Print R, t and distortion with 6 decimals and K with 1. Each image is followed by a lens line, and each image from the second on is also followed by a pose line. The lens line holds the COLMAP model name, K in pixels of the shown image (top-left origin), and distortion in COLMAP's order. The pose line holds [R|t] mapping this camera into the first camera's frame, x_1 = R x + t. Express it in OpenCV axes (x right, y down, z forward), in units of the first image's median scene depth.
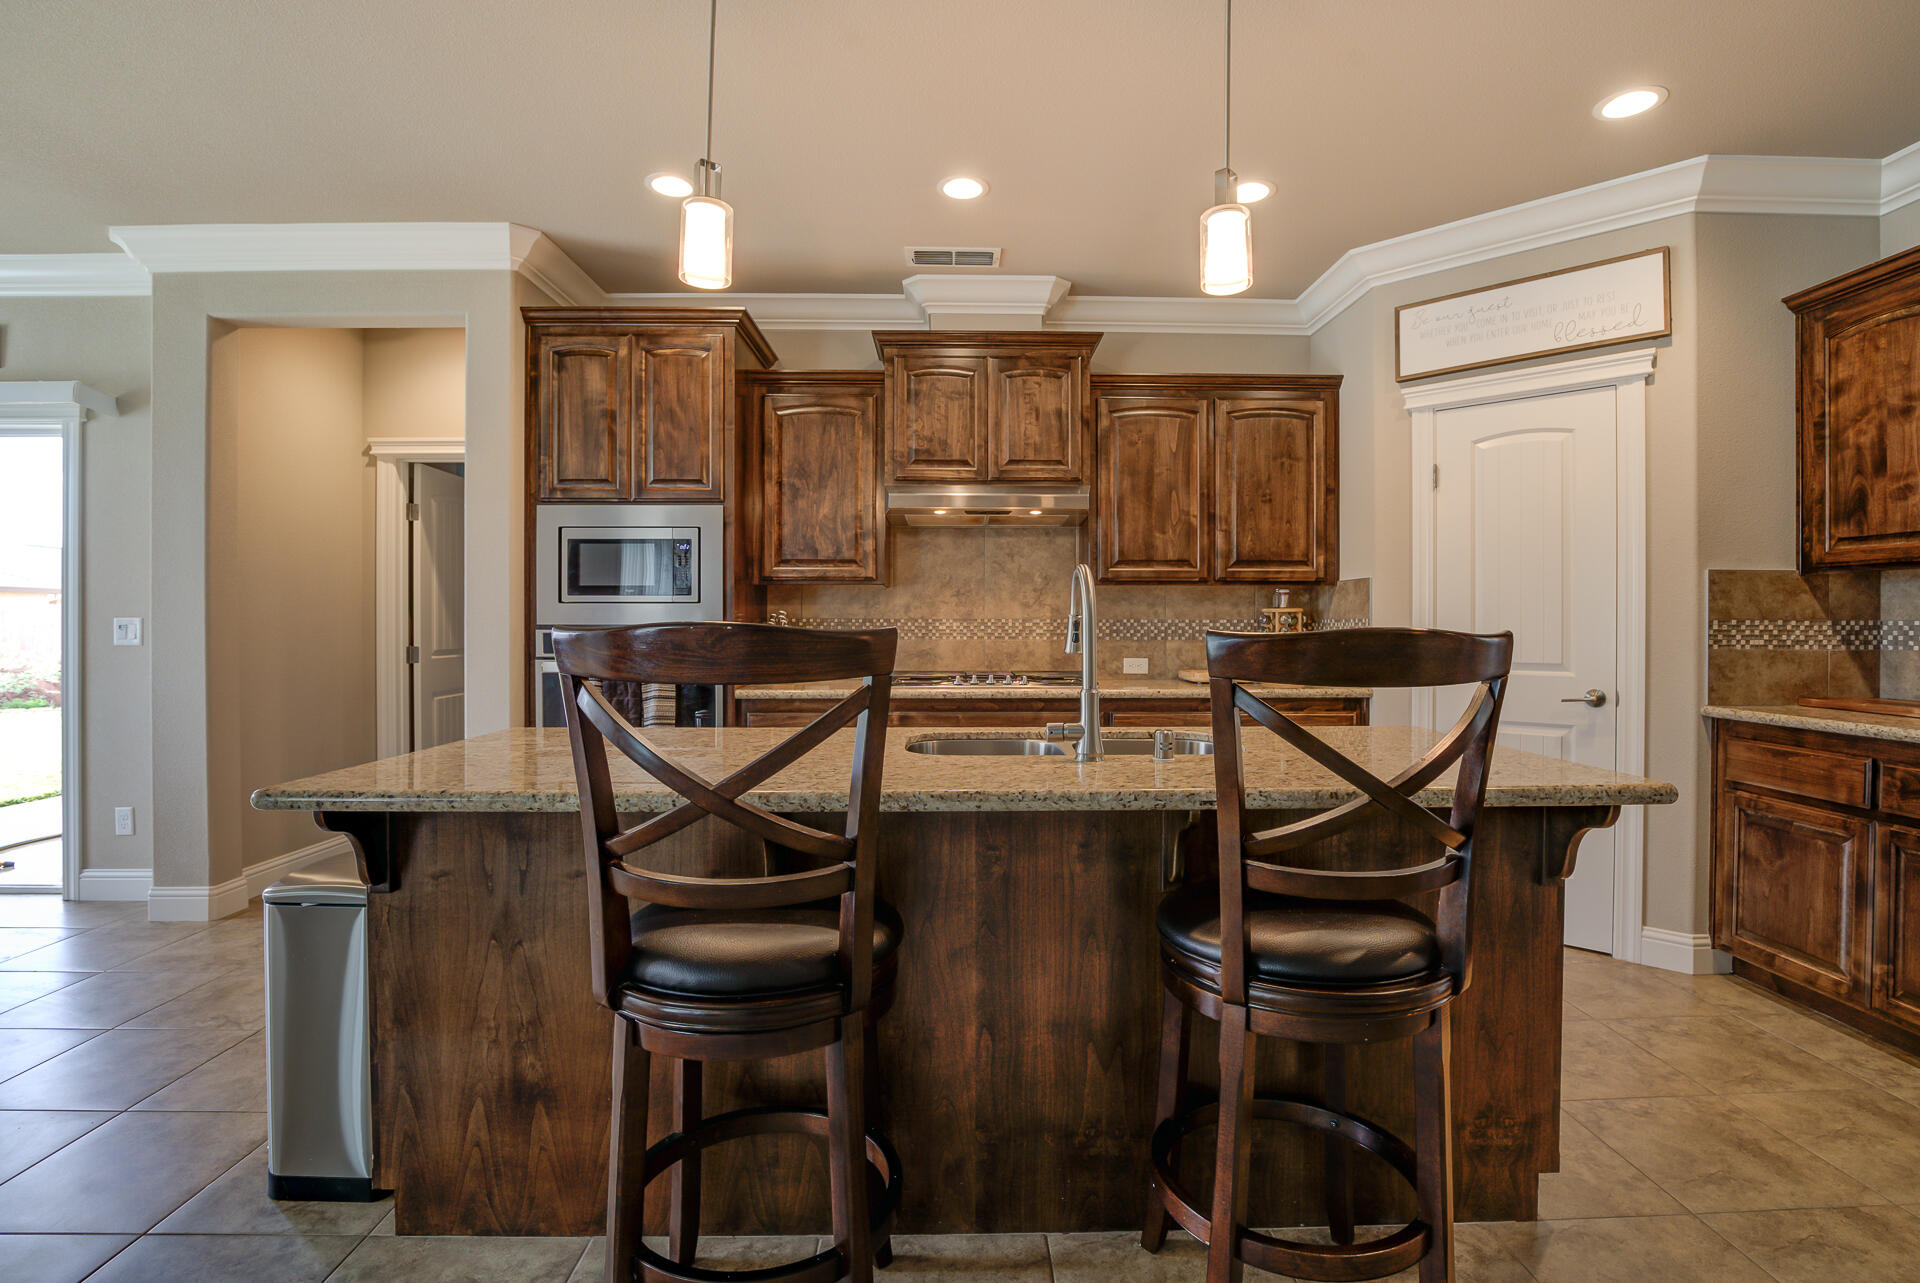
lens RADIAL K [[901.3, 0, 974.2], [0, 901.3, 634.0], [0, 0, 1]] dist [-0.040792, 0.008618]
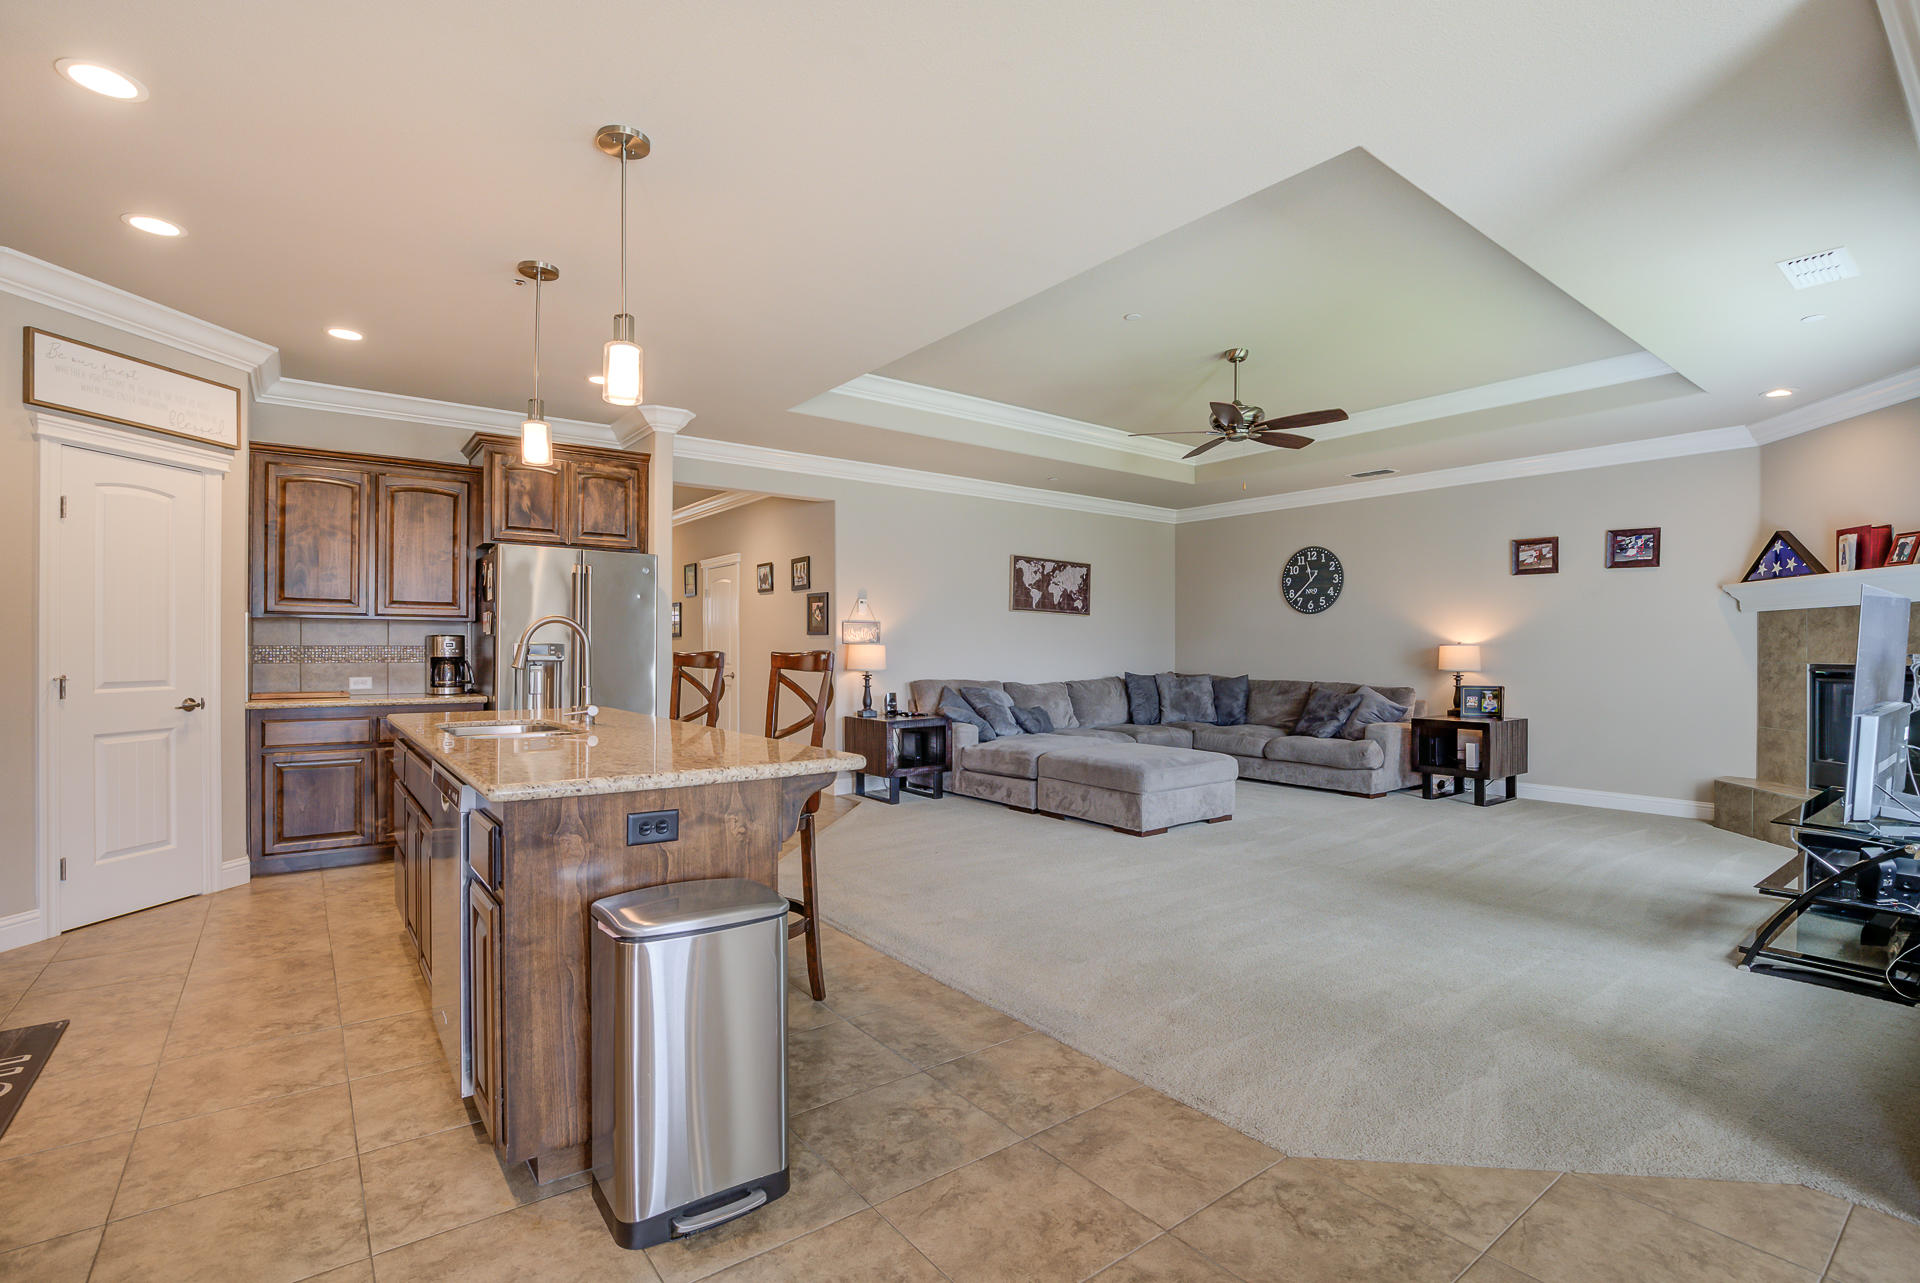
lens RADIAL K [[888.1, 0, 974.6], [0, 888.1, 646.8], [0, 0, 1]] dist [-0.036686, 0.005916]
pose [[-0.597940, -0.001731, 0.801539, -0.900132], [0.006999, 0.999948, 0.007380, -0.012968], [-0.801510, 0.010023, -0.597897, 0.726285]]
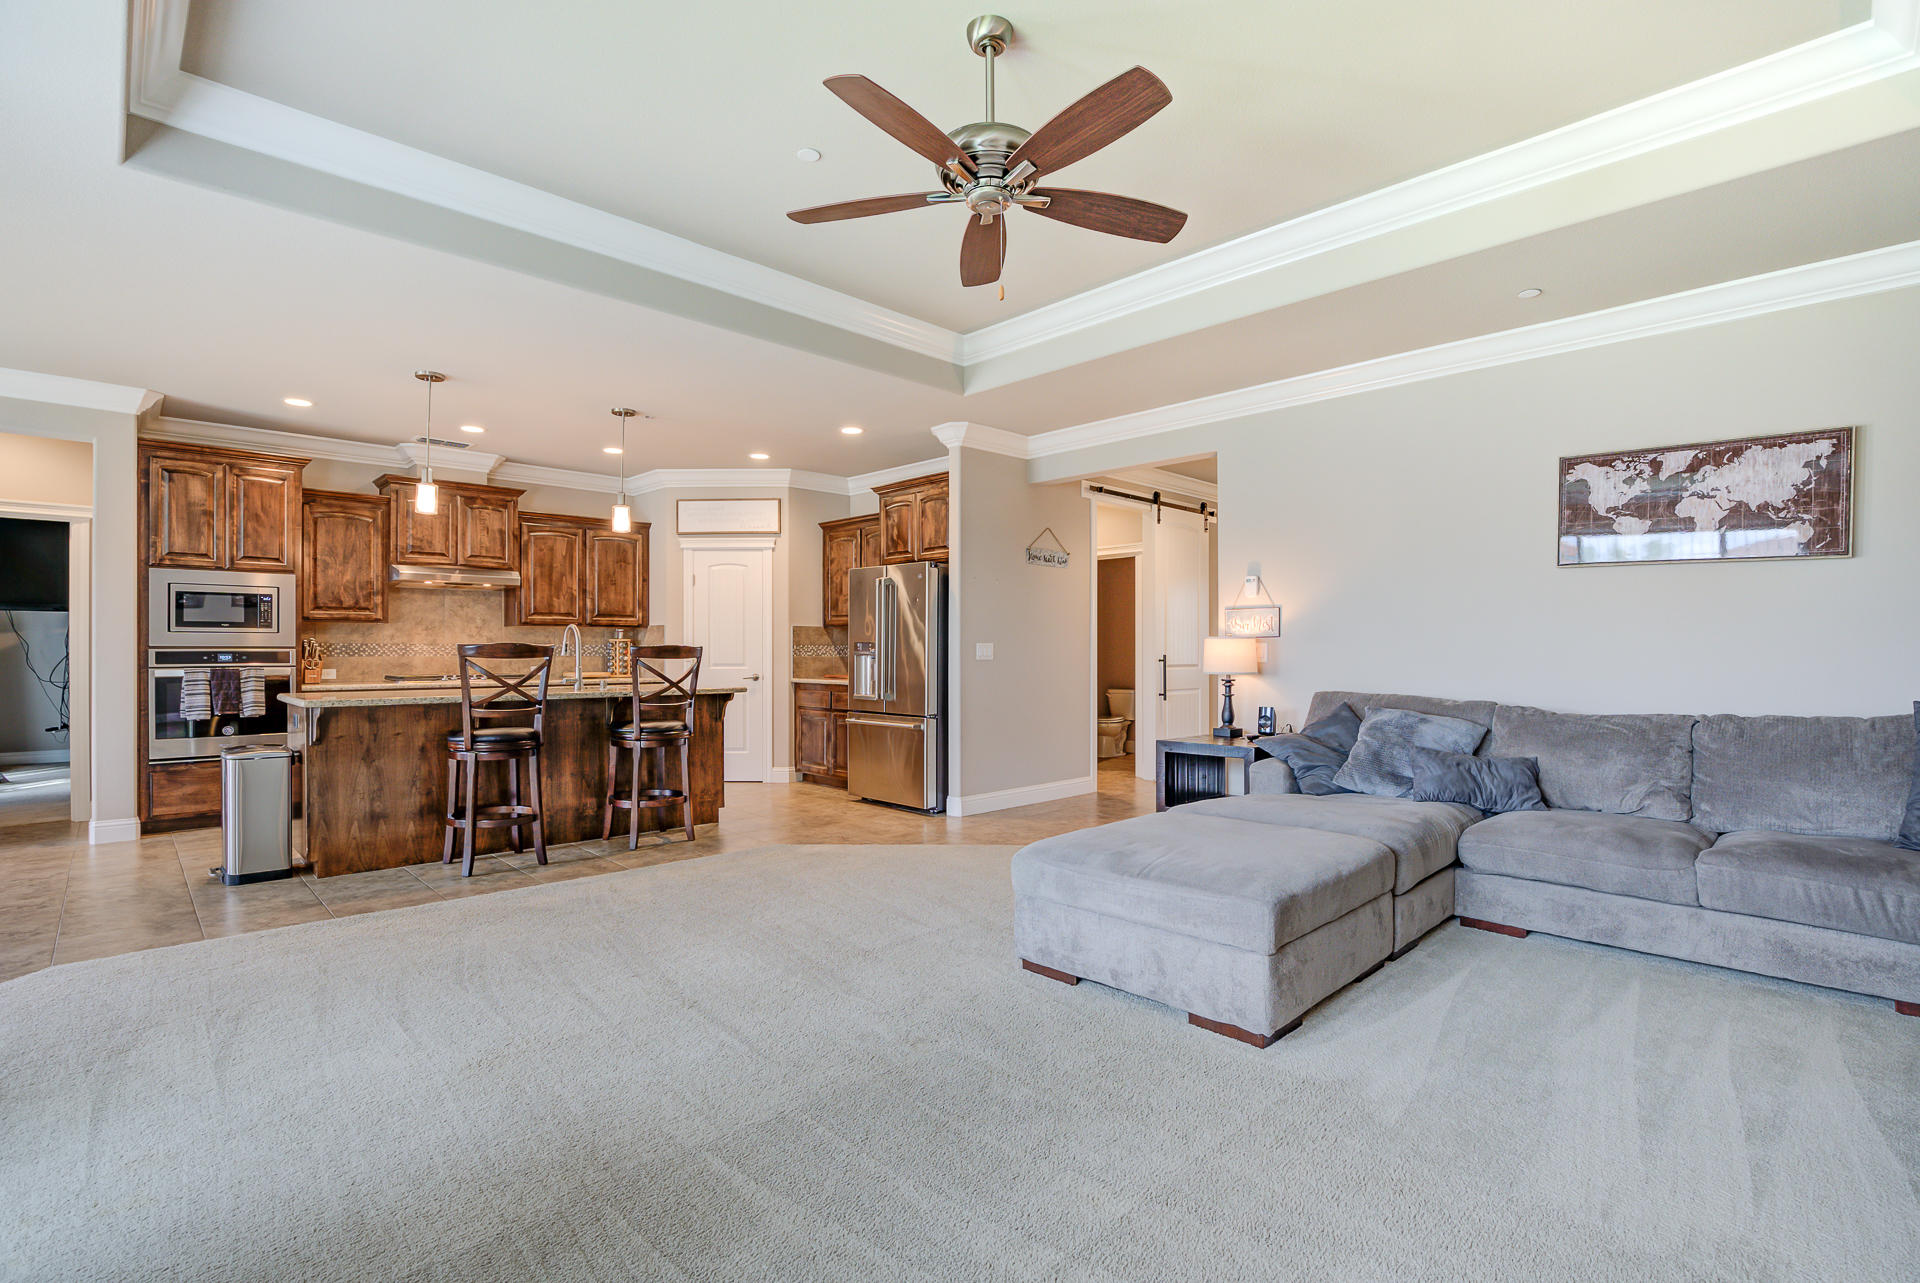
lens RADIAL K [[897.2, 0, 966.4], [0, 897.2, 647.1], [0, 0, 1]] dist [-0.034678, 0.005860]
pose [[0.730498, 0.002428, 0.682910, -0.485710], [0.009481, 0.999861, -0.013697, 0.025150], [-0.682849, 0.016480, 0.730374, -1.044003]]
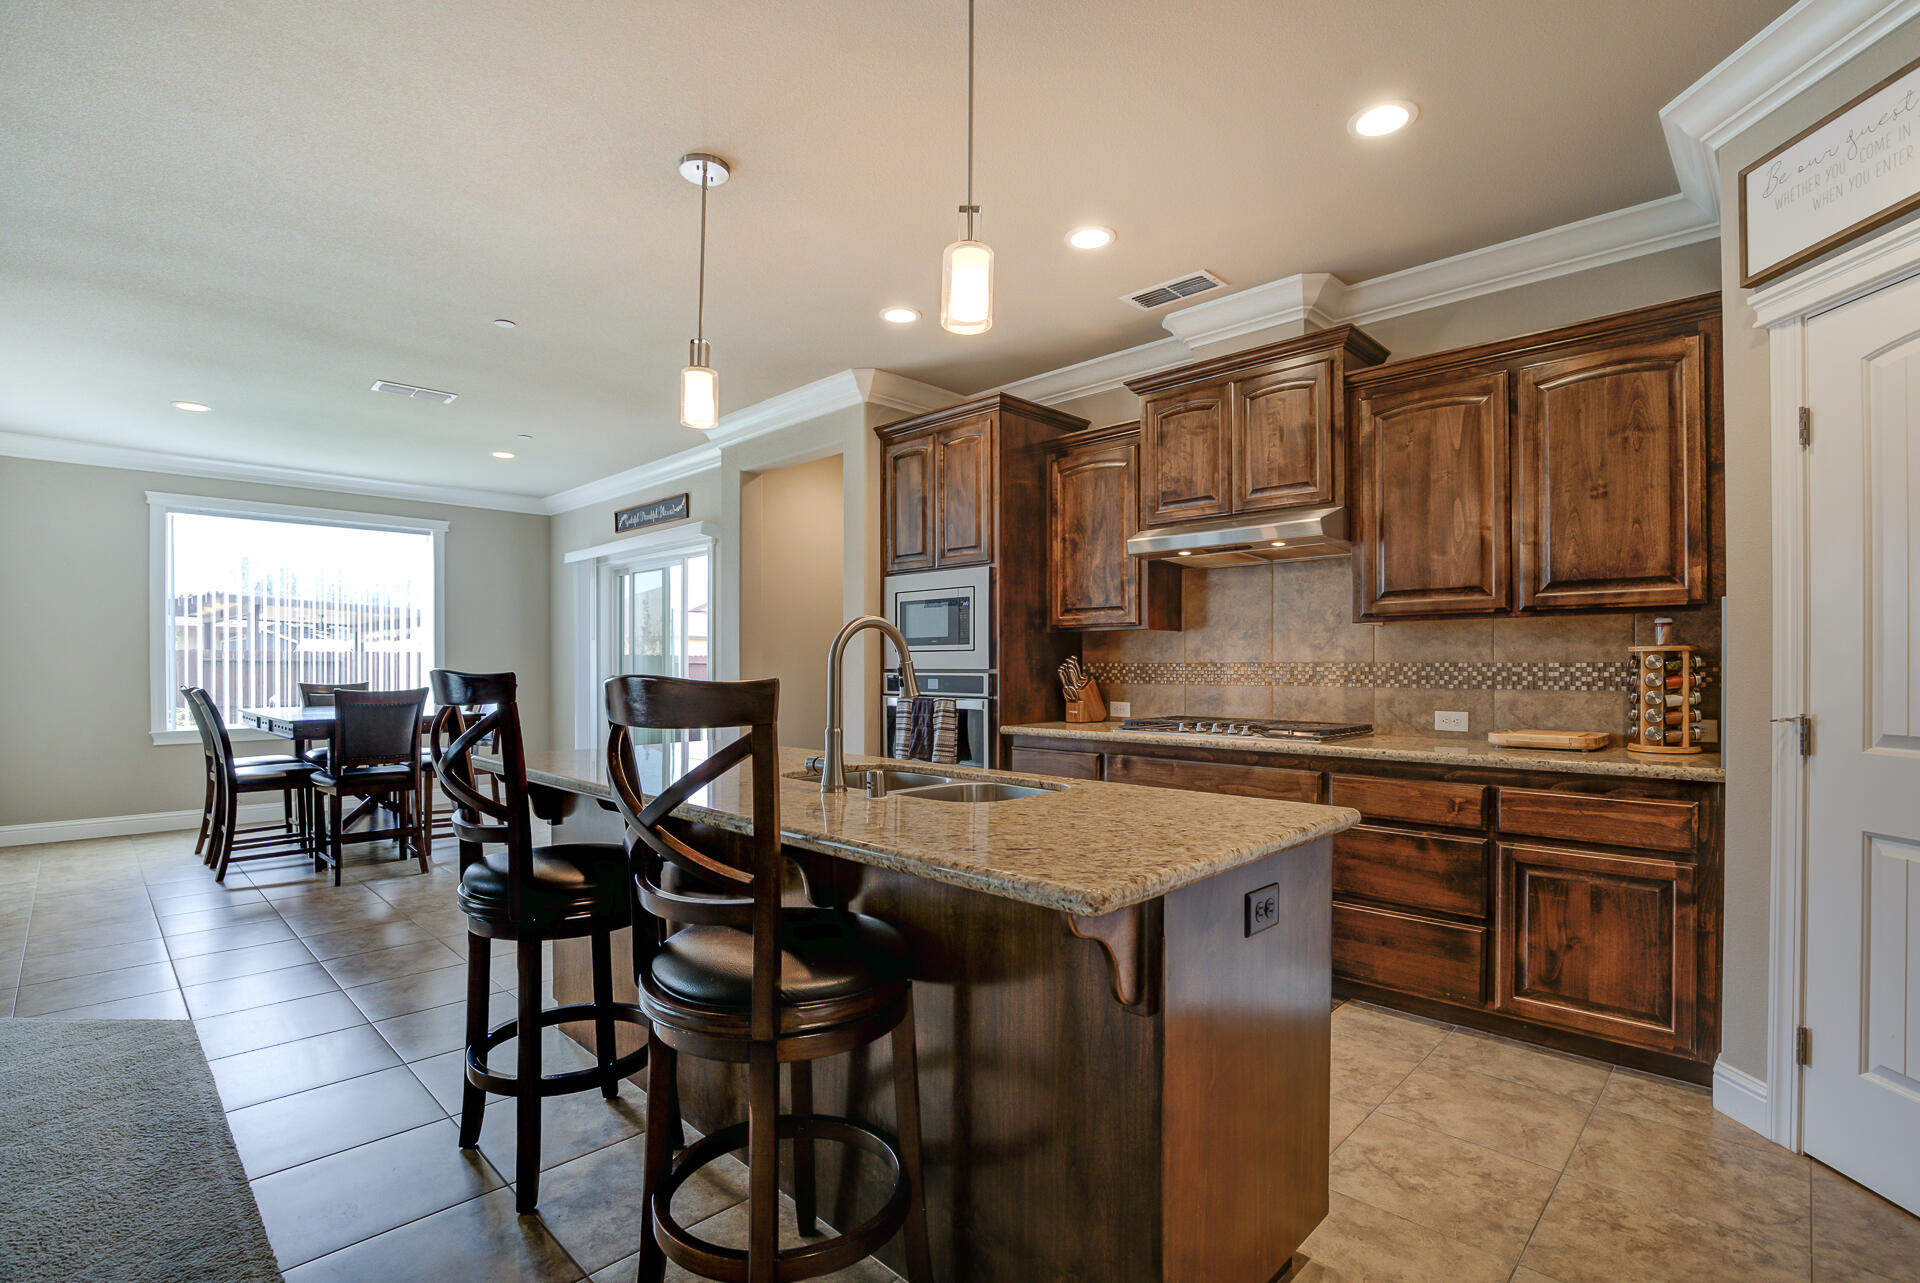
lens RADIAL K [[904.8, 0, 963.3], [0, 904.8, 668.9], [0, 0, 1]] dist [-0.039491, 0.009043]
pose [[0.693919, 0.000978, -0.720053, 0.537224], [-0.006699, 0.999965, -0.005098, -0.004639], [0.720022, 0.008361, 0.693901, 0.167781]]
